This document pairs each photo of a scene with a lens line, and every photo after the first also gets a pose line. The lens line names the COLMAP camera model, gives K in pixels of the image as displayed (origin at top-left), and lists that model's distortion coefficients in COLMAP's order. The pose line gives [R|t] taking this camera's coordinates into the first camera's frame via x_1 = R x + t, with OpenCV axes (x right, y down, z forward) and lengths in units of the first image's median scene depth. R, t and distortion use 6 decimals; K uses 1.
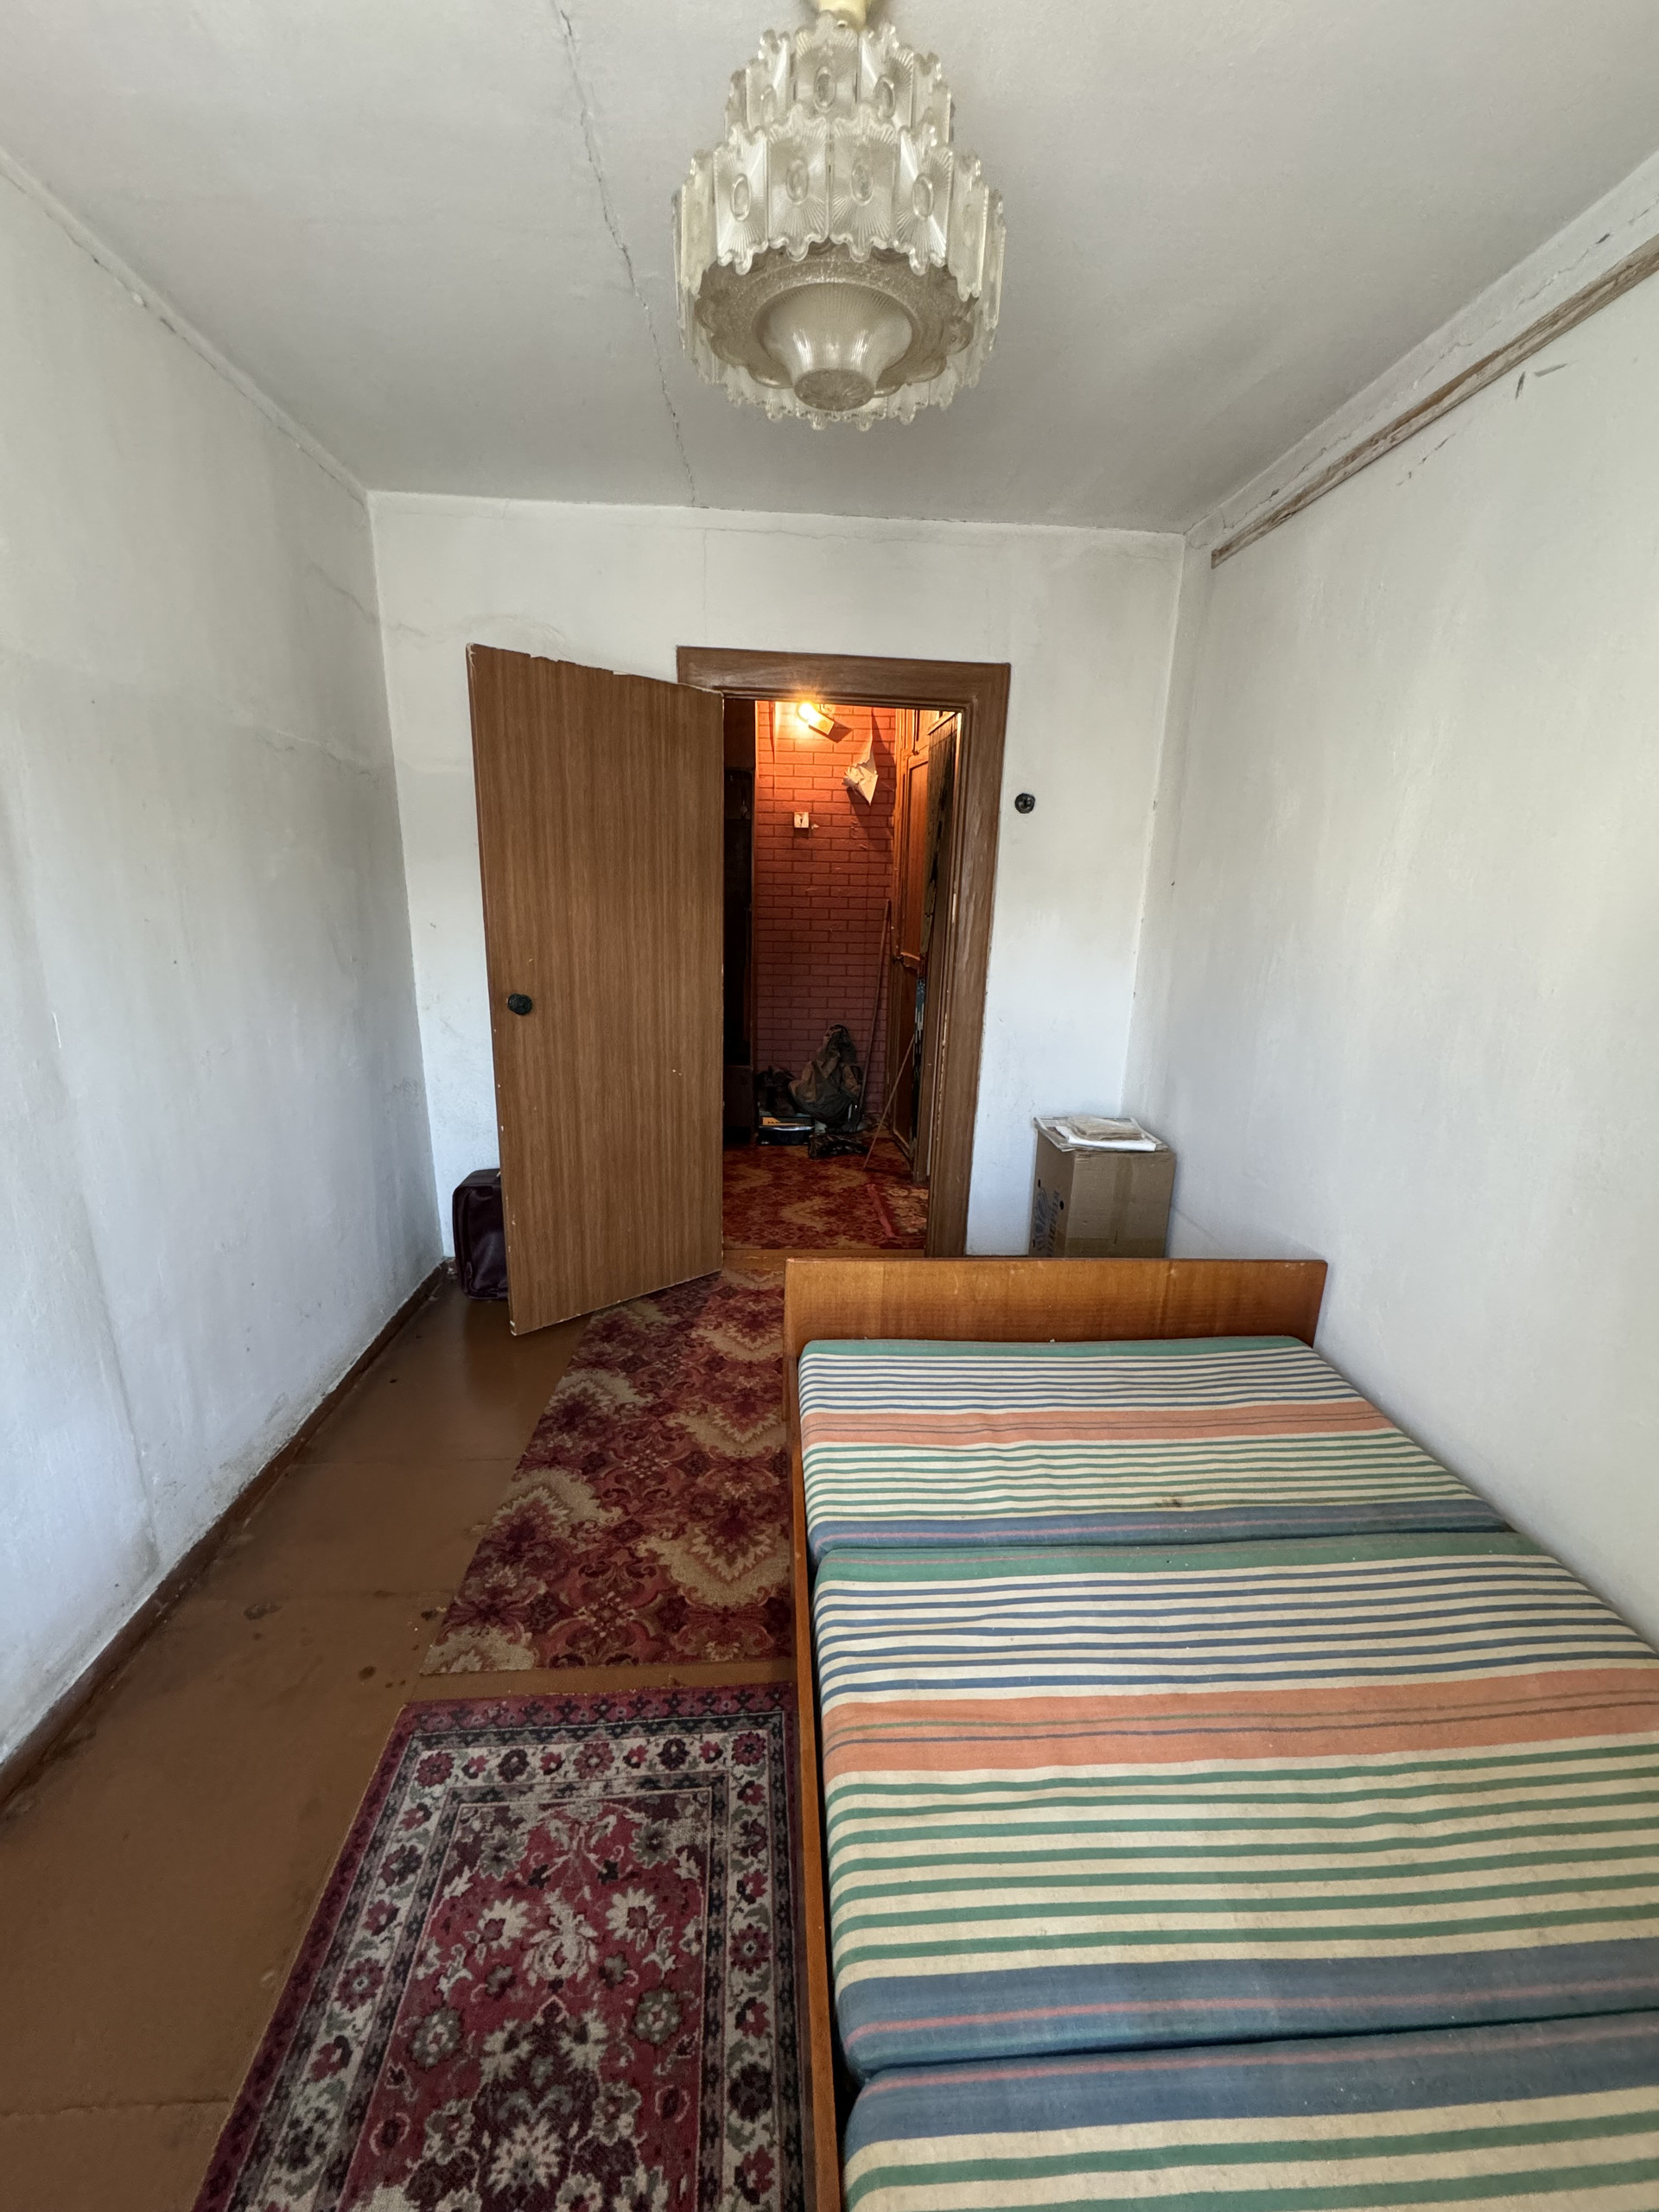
lens RADIAL K [[877.6, 0, 830.1], [0, 877.6, 1106.5], [0, 0, 1]] dist [0.013225, -0.000012]
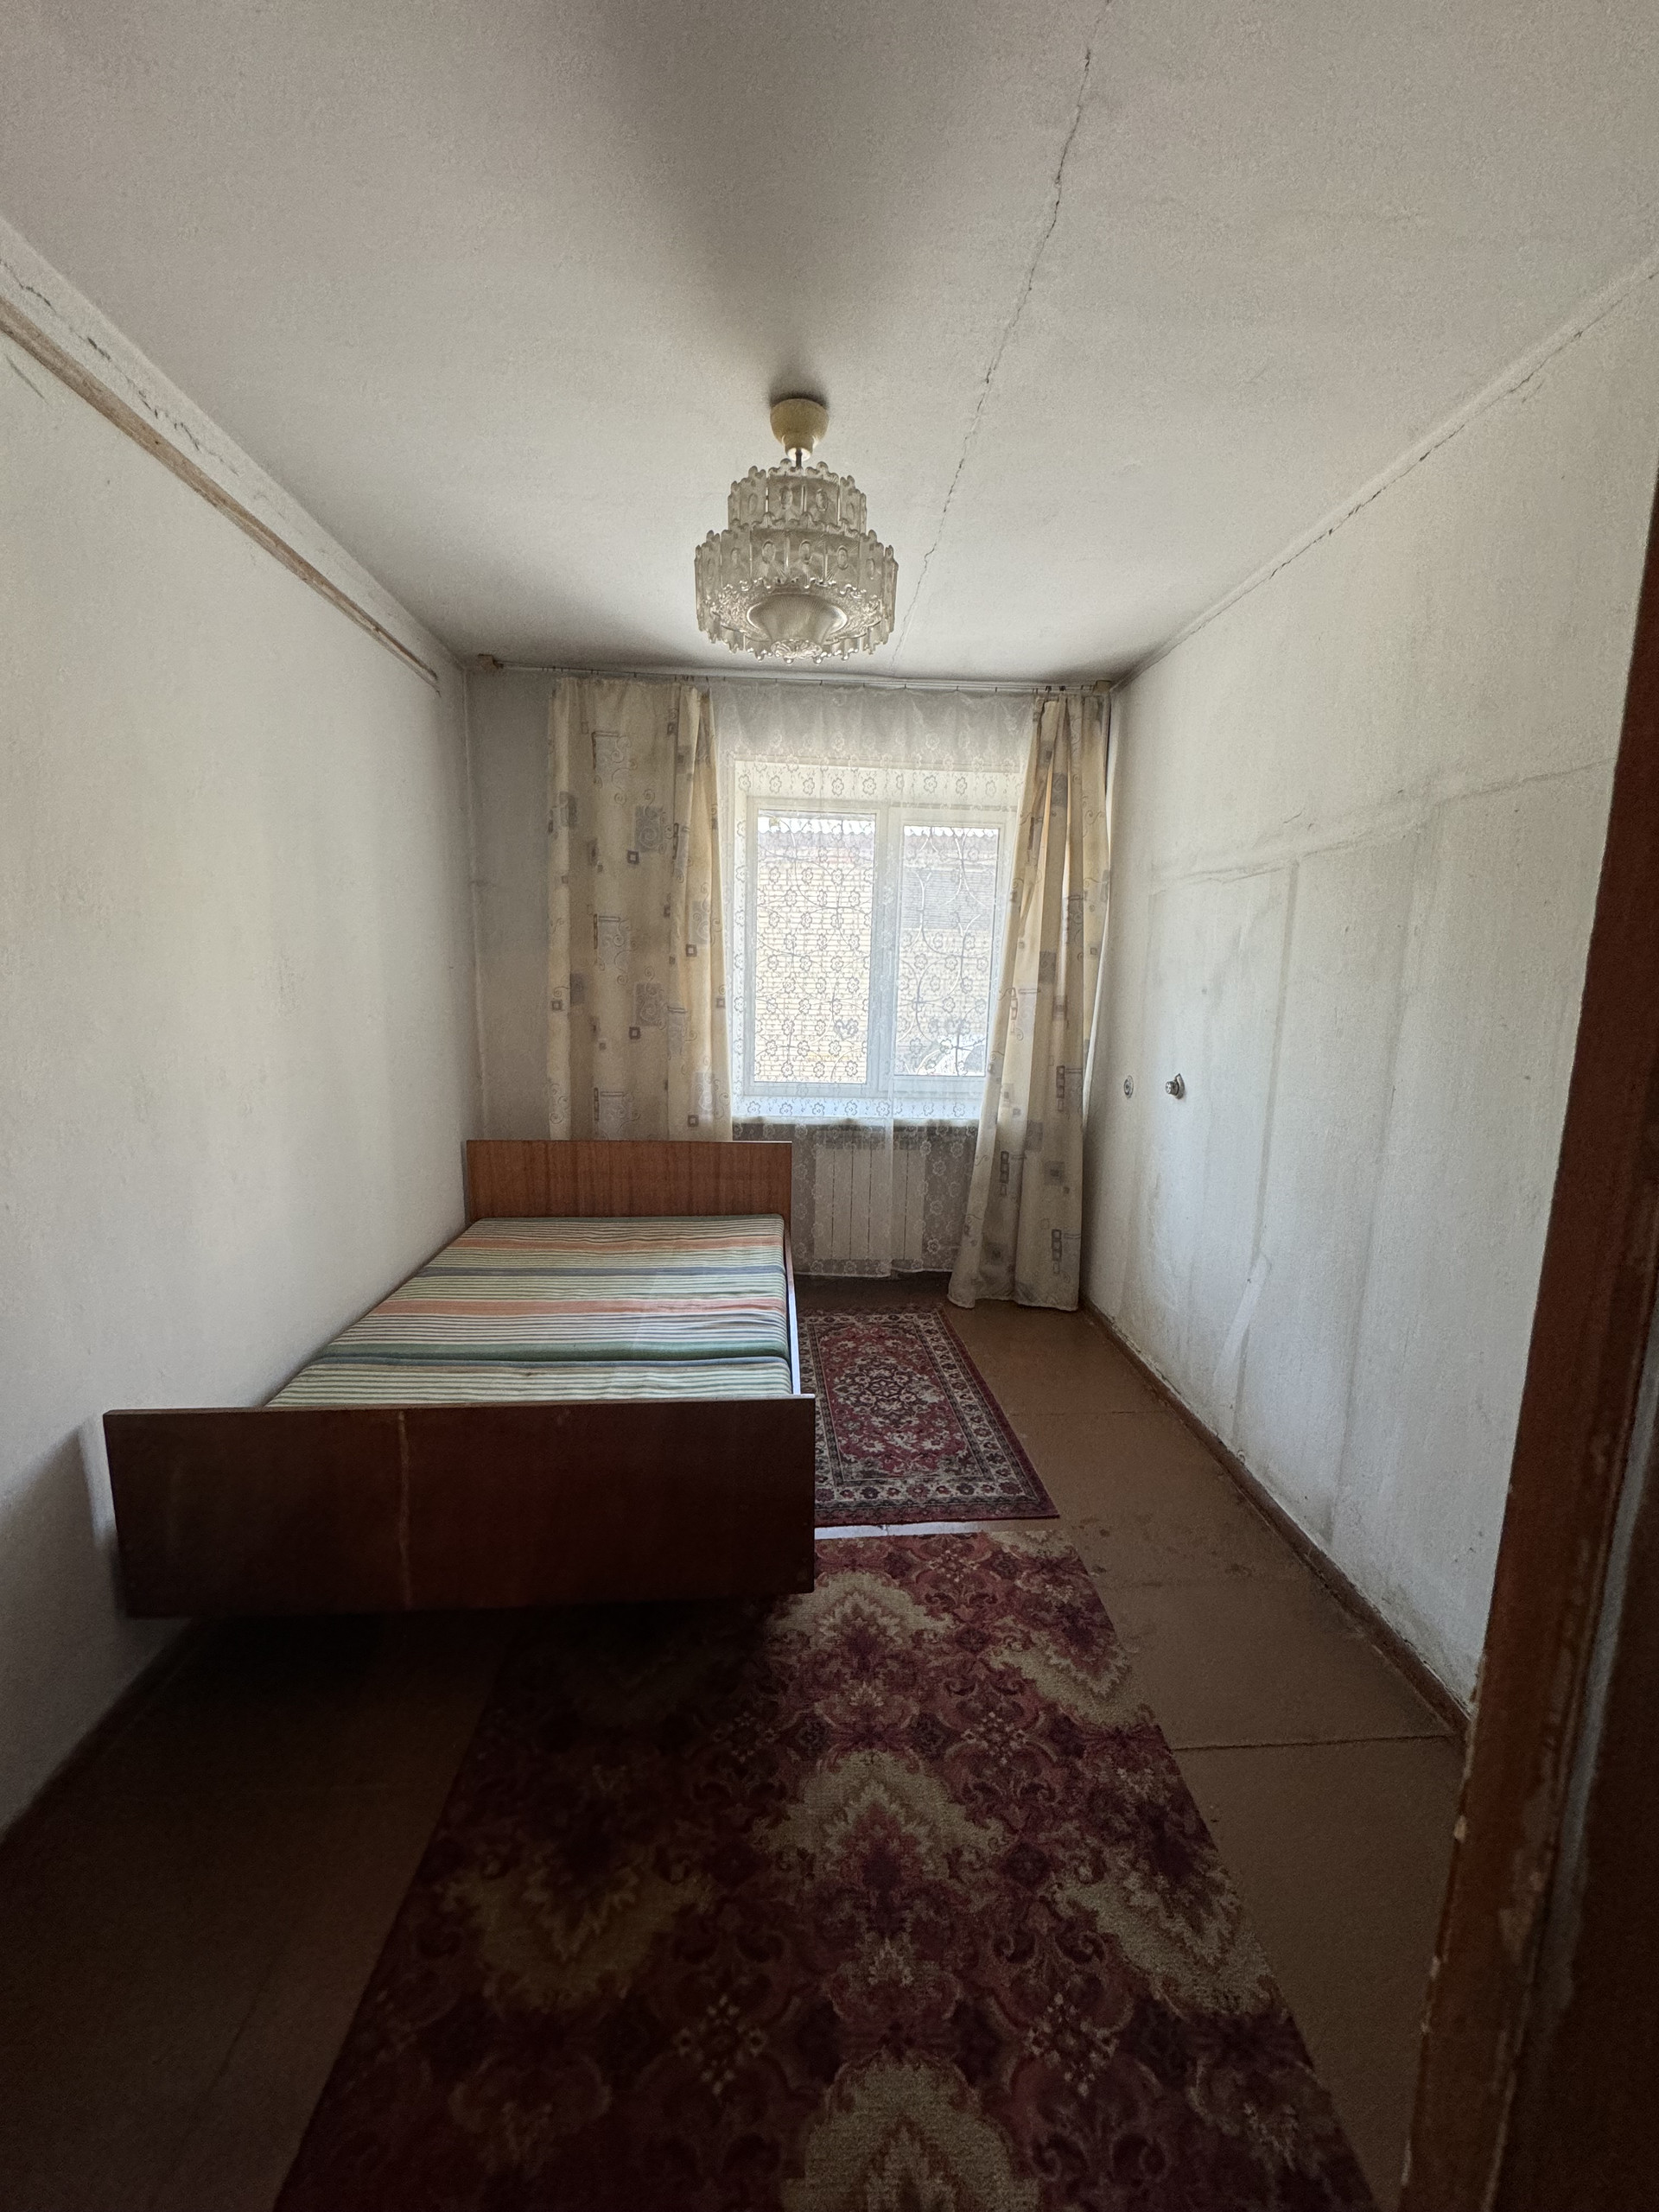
lens RADIAL K [[877.6, 0, 830.6], [0, 877.6, 1103.1], [0, 0, 1]] dist [0.013225, -0.000012]
pose [[-0.999168, -0.039921, -0.008361, -0.052778], [-0.039853, 0.911916, 0.408437, -0.462338], [-0.008681, 0.408430, -0.912748, 1.788281]]
